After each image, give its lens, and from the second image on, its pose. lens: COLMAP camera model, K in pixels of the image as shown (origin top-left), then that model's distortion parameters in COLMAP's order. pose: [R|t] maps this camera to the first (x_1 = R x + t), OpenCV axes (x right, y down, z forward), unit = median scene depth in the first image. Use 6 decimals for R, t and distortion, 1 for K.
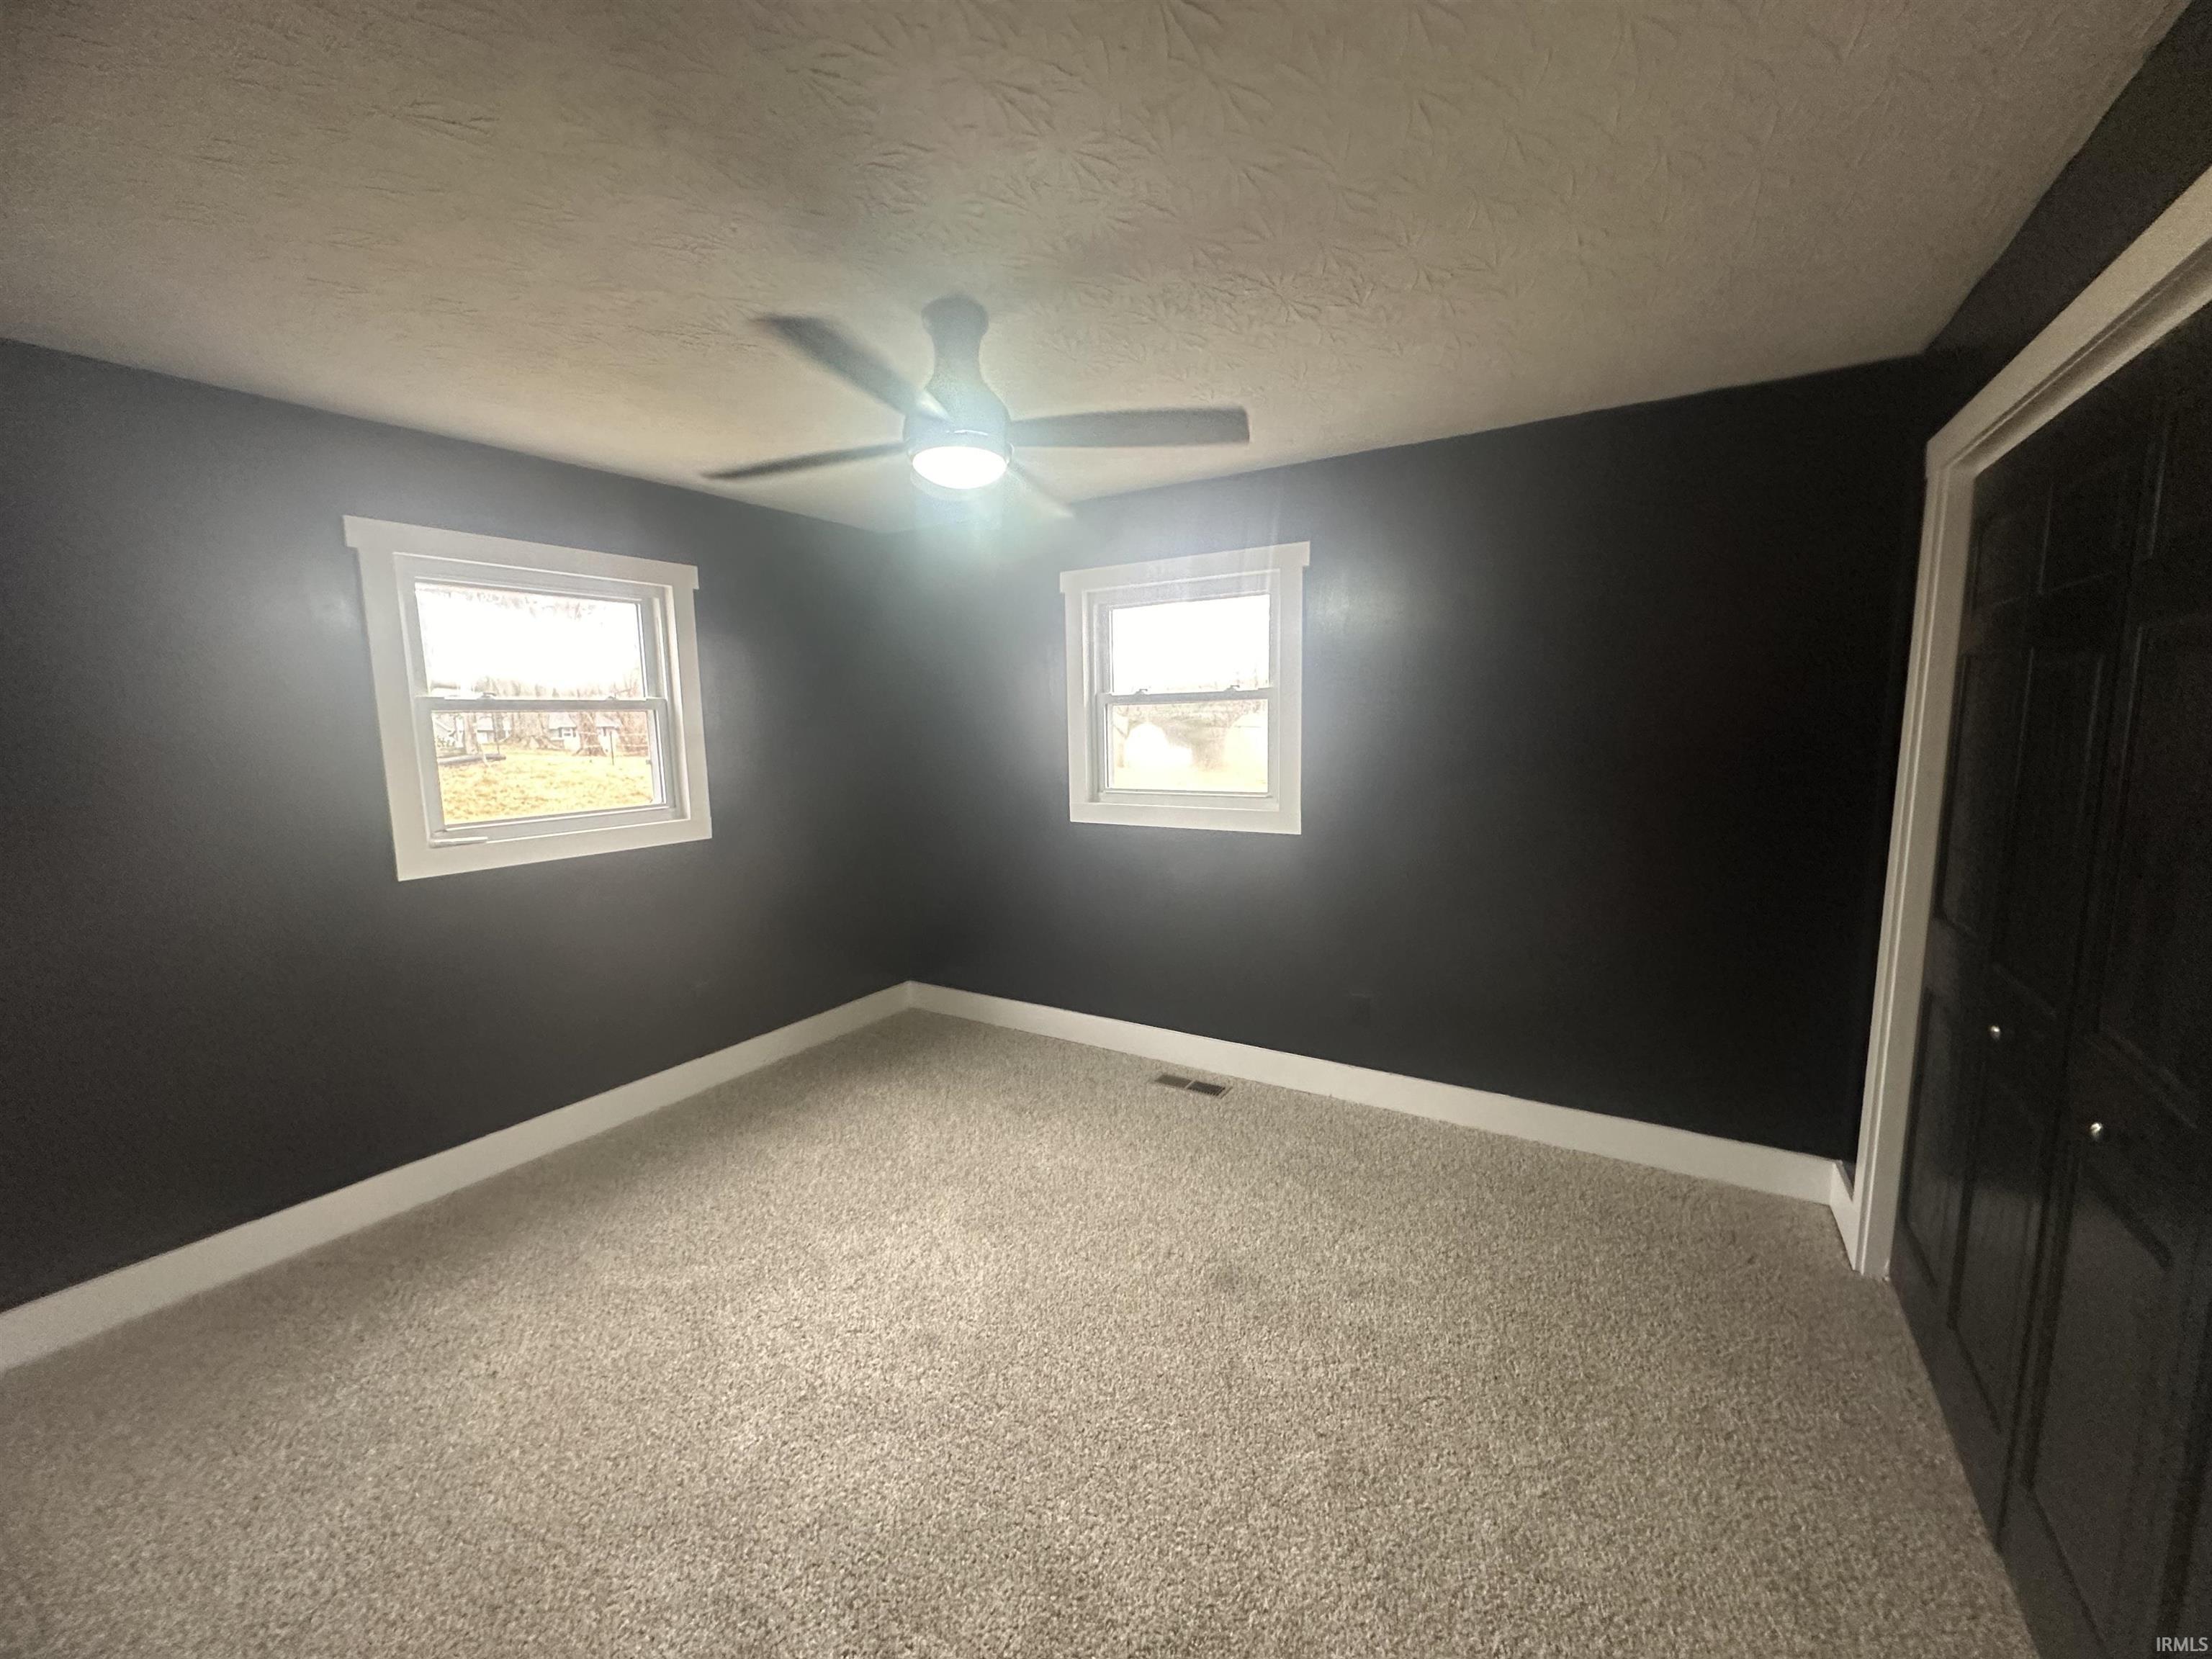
lens RADIAL K [[877.3, 0, 1105.6], [0, 877.3, 834.5], [0, 0, 1]] dist [-0.006643, 0.000847]
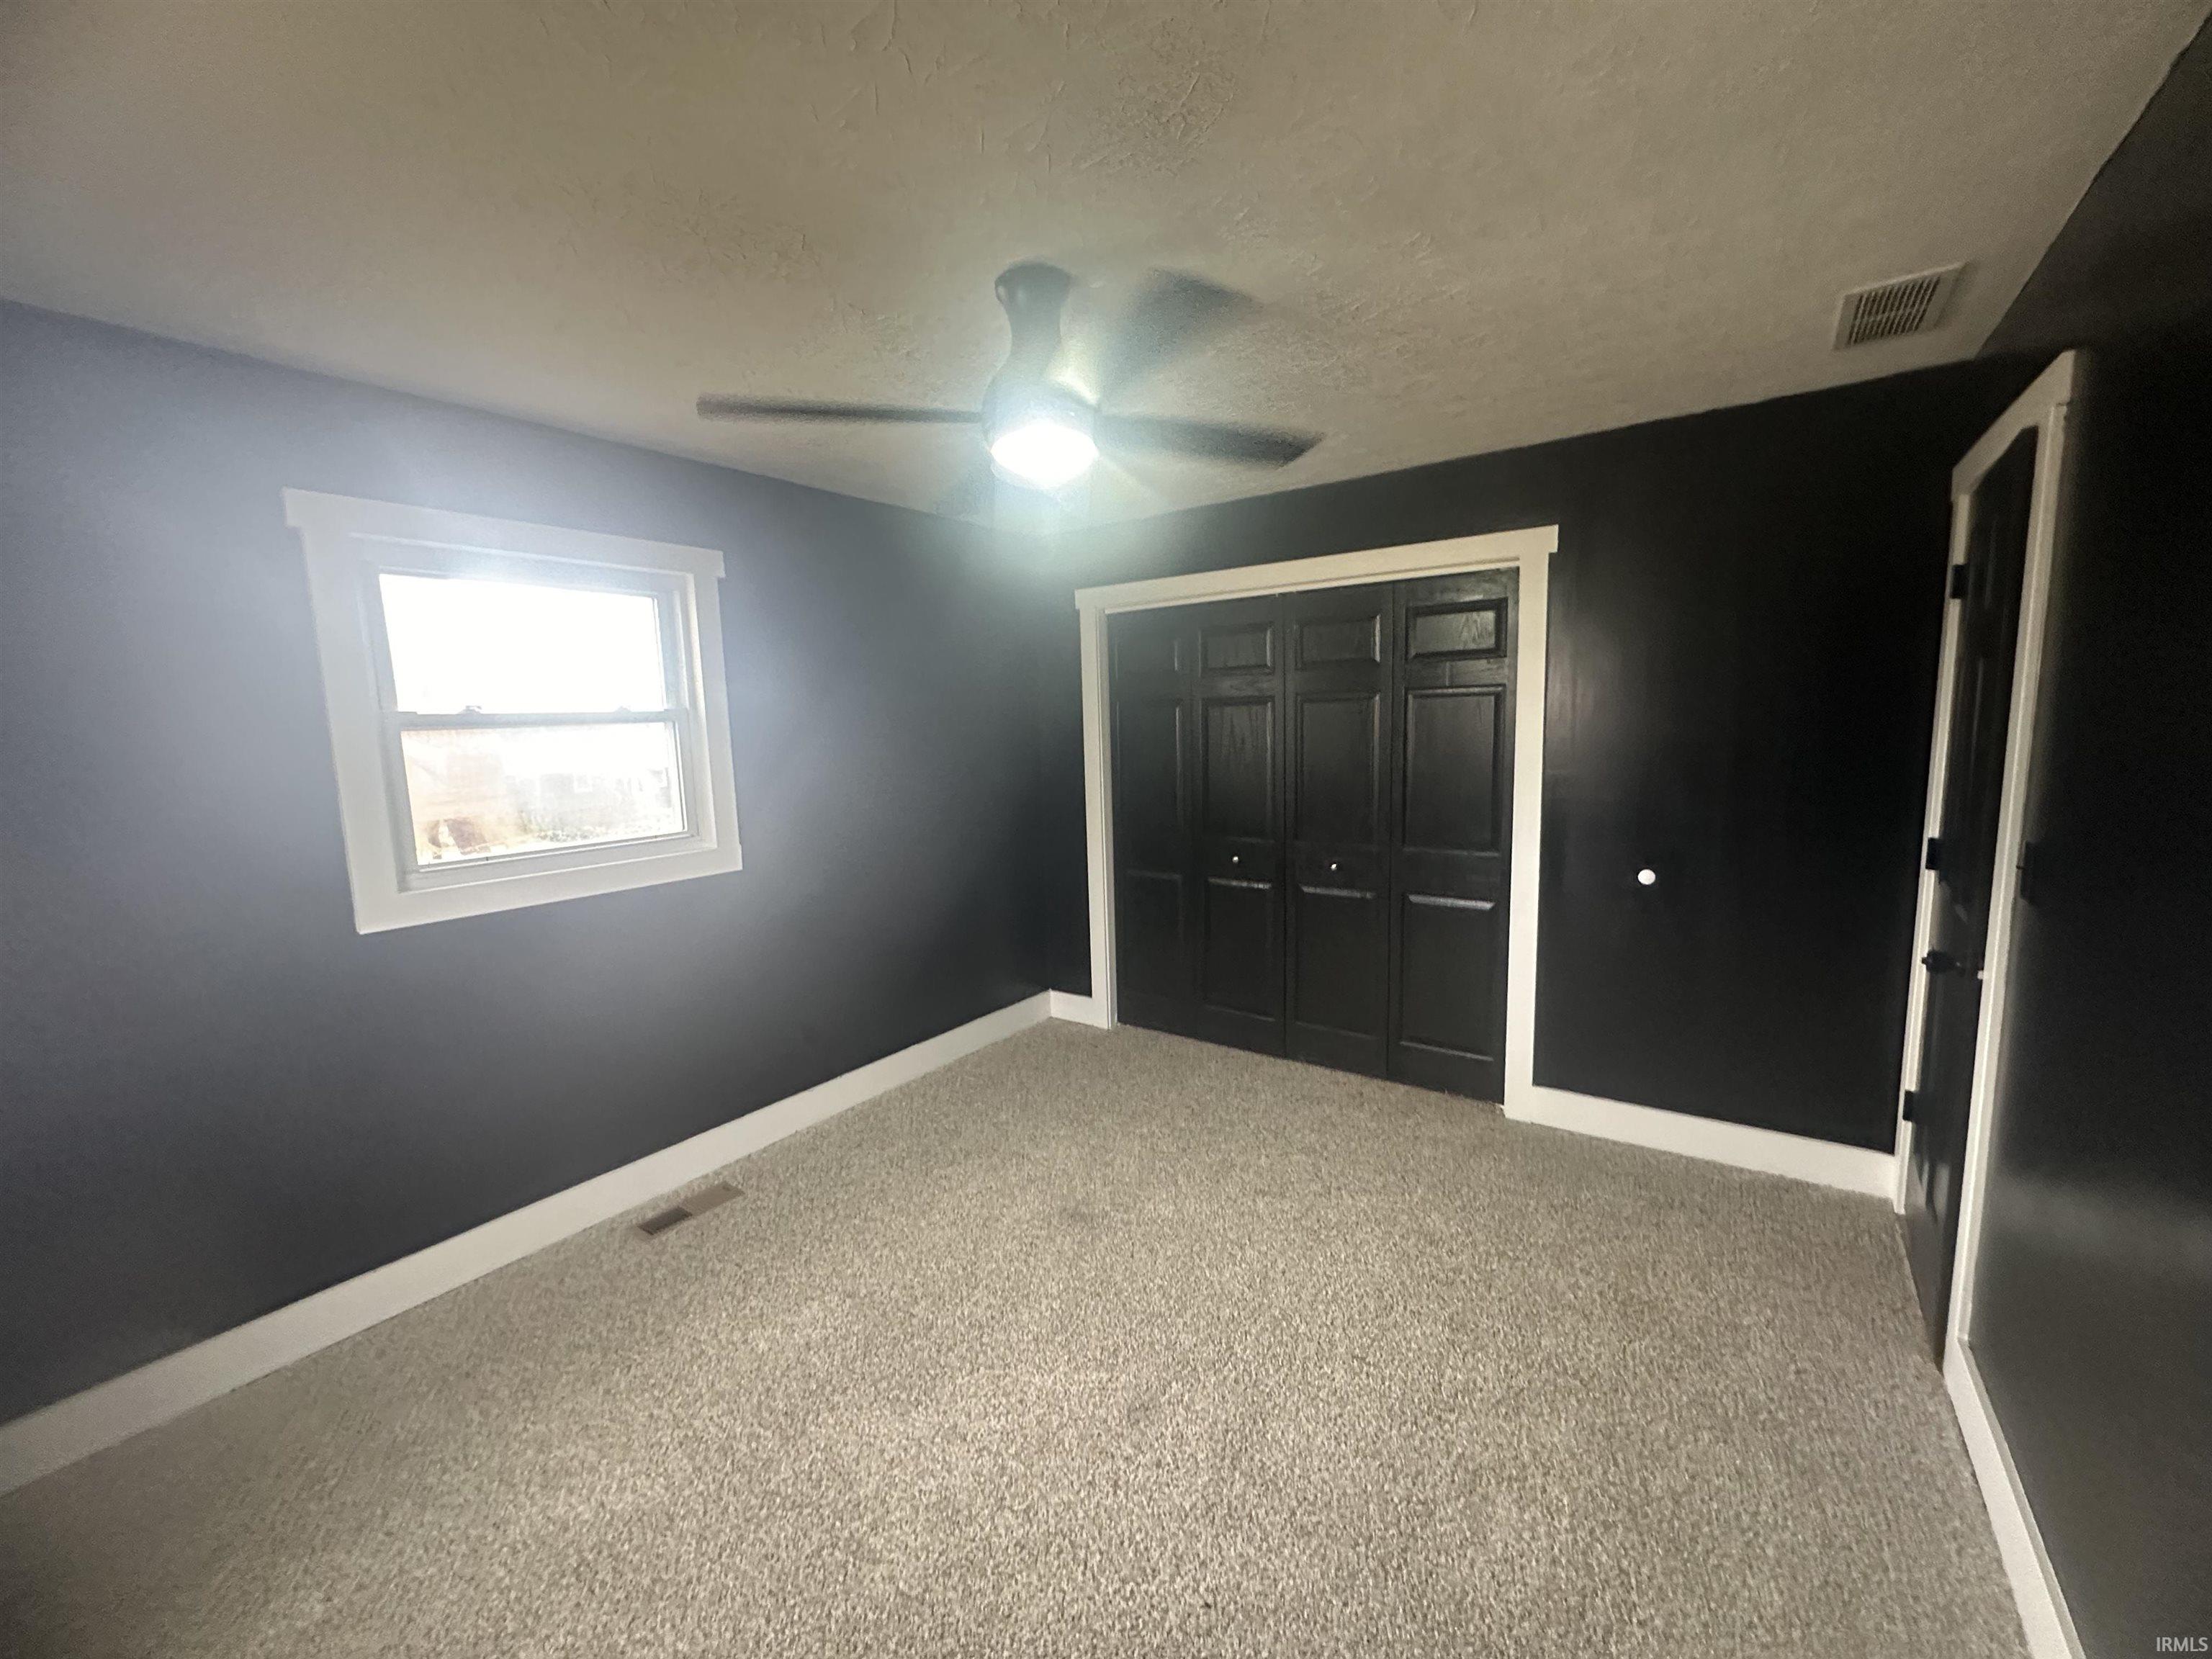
lens RADIAL K [[877.3, 0, 1107.9], [0, 877.3, 831.9], [0, 0, 1]] dist [-0.006643, 0.000847]
pose [[0.052704, -0.110709, 0.992454, -0.620007], [0.148787, 0.983613, 0.101822, -0.071706], [-0.987464, 0.142298, 0.068313, 0.518013]]
